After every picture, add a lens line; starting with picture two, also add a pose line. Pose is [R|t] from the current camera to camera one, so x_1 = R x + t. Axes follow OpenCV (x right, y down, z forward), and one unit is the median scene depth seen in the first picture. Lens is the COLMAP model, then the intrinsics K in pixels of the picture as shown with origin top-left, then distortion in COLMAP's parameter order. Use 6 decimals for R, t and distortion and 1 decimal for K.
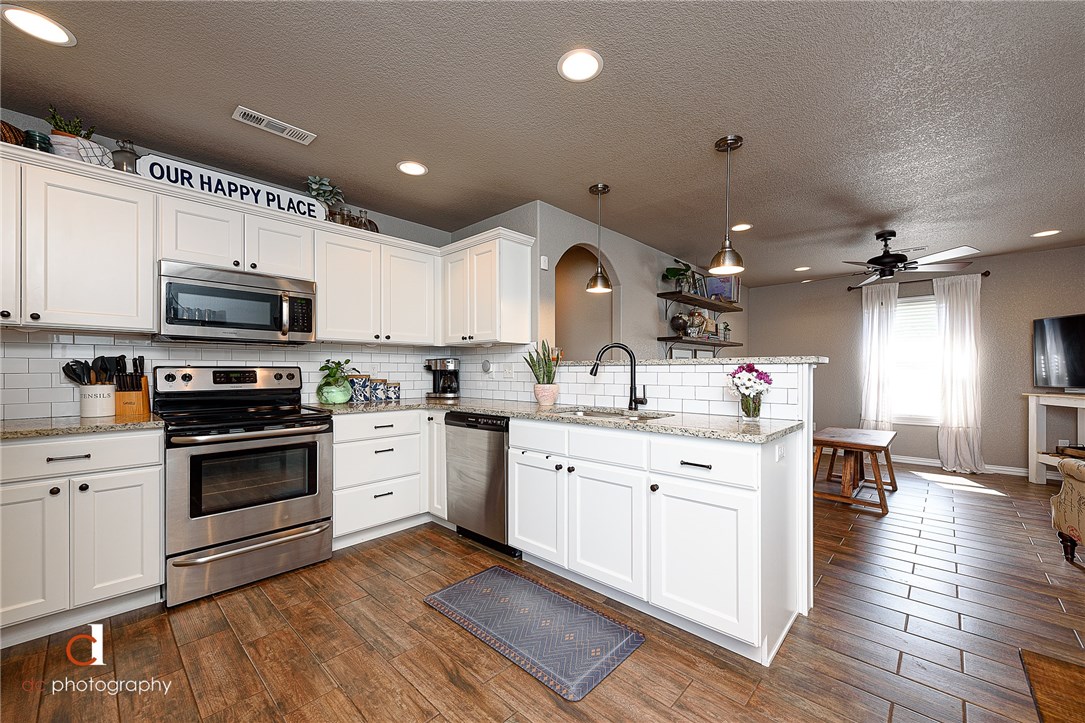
lens RADIAL K [[423.3, 0, 549.5], [0, 423.3, 367.5], [0, 0, 1]] dist [0.009043, -0.000282]
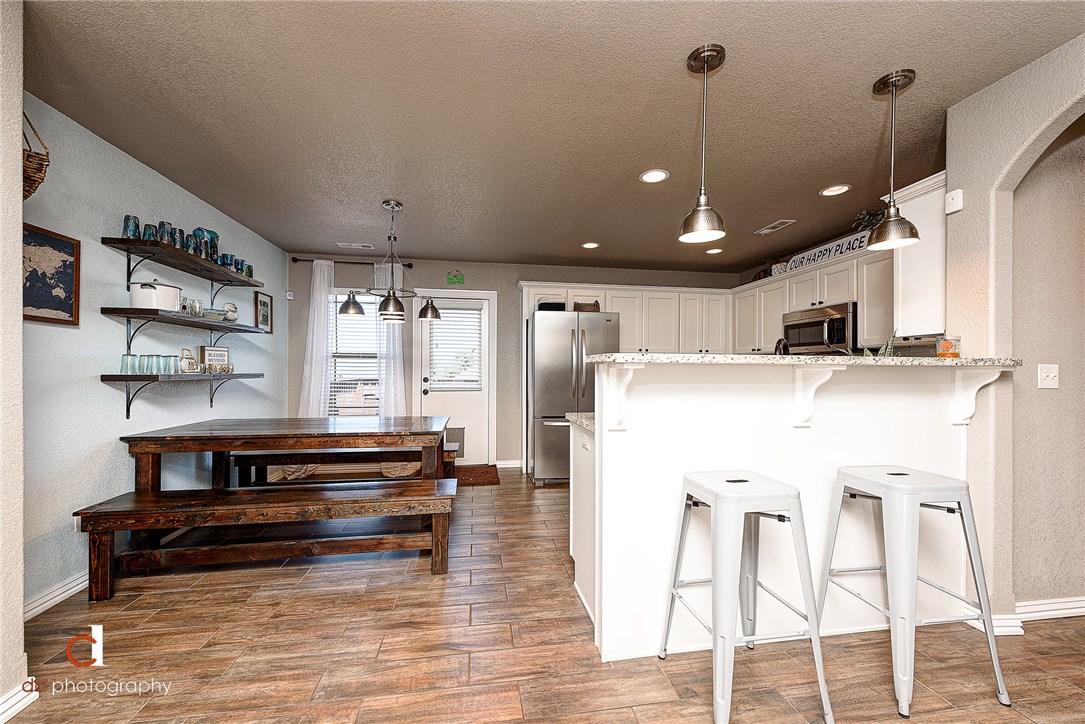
lens RADIAL K [[423.3, 0, 540.4], [0, 423.3, 370.0], [0, 0, 1]] dist [0.009043, -0.000282]
pose [[-0.612226, -0.004388, -0.790671, 1.012580], [-0.002581, 0.999990, -0.003551, 0.004161], [0.790679, -0.000134, -0.612232, 1.062888]]
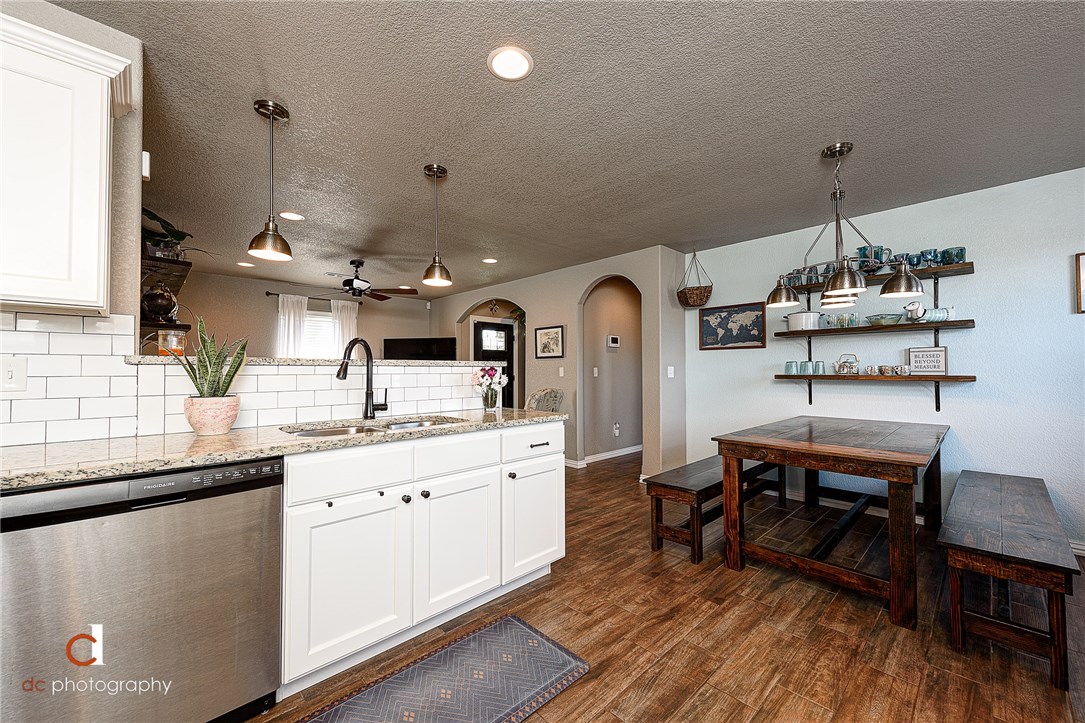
lens RADIAL K [[423.3, 0, 538.0], [0, 423.3, 362.4], [0, 0, 1]] dist [0.009043, -0.000282]
pose [[0.067801, 0.021123, 0.997475, -0.585209], [-0.003375, 0.999775, -0.020942, 0.004161], [-0.997693, -0.001947, 0.067857, 0.572725]]
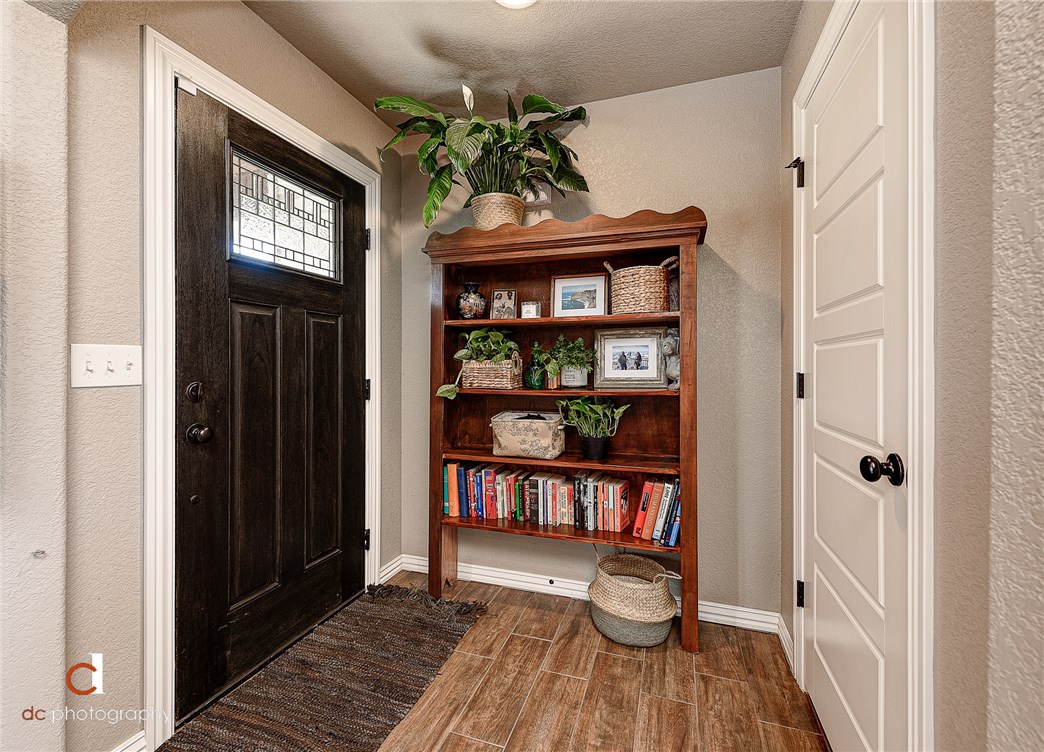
lens RADIAL K [[443.1, 0, 528.6], [0, 443.1, 371.3], [0, 0, 1]] dist [0.003946, 0.000023]
pose [[-0.423620, -0.006128, 0.905819, 1.449292], [-0.008283, 0.999962, 0.002891, 0.014811], [-0.905802, -0.006279, -0.423654, 1.010672]]
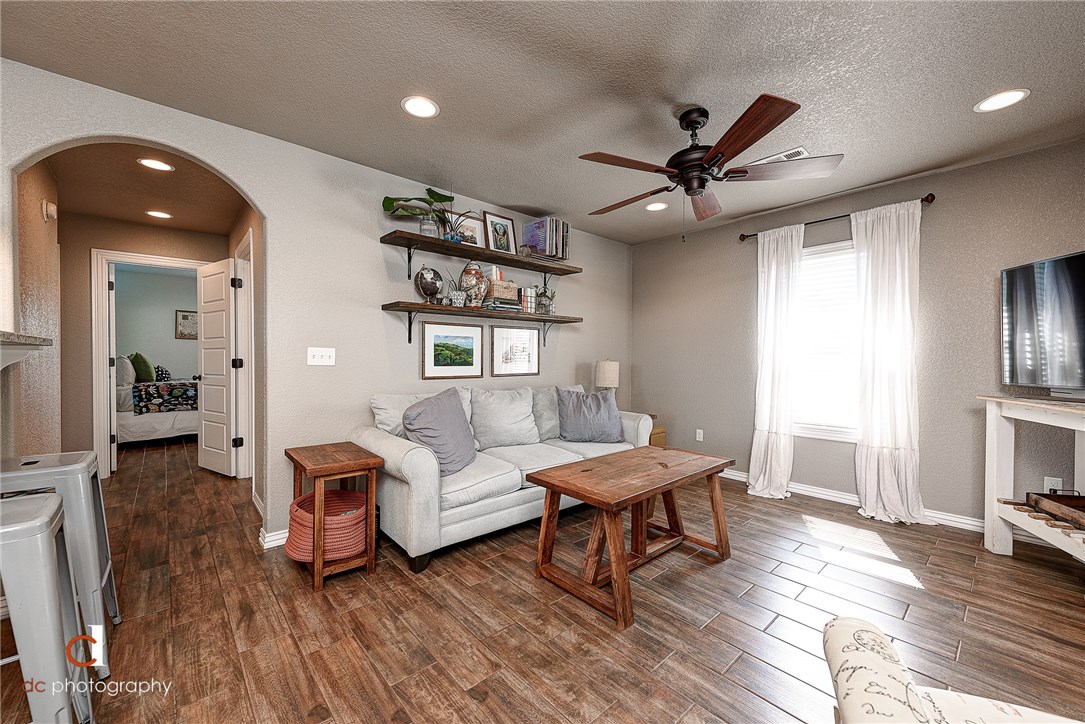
lens RADIAL K [[423.3, 0, 544.6], [0, 423.3, 359.4], [0, 0, 1]] dist [0.009043, -0.000282]
pose [[0.996070, 0.003304, -0.088512, 0.941311], [-0.002479, 0.999953, 0.009423, 0.011108], [0.088539, -0.009167, 0.996031, 0.606775]]
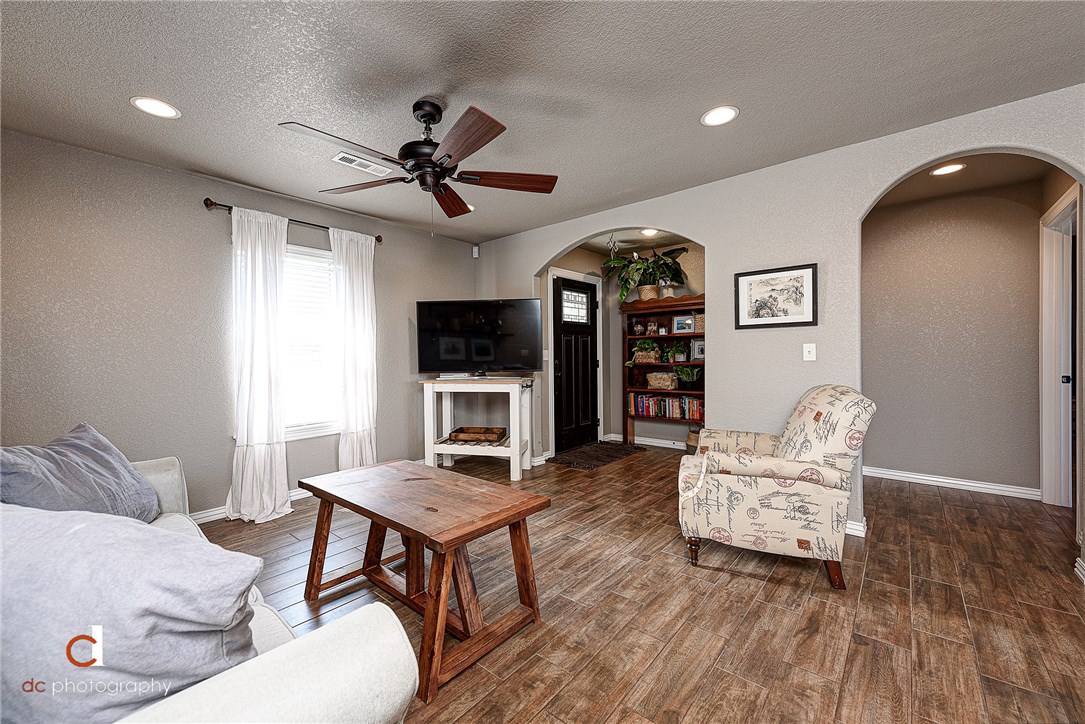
lens RADIAL K [[423.3, 0, 541.5], [0, 423.3, 359.1], [0, 0, 1]] dist [0.009043, -0.000282]
pose [[-0.045693, -0.009917, 0.998906, 0.333903], [0.006096, 0.999929, 0.010206, 0.009926], [-0.998937, 0.006556, -0.045629, 1.290285]]
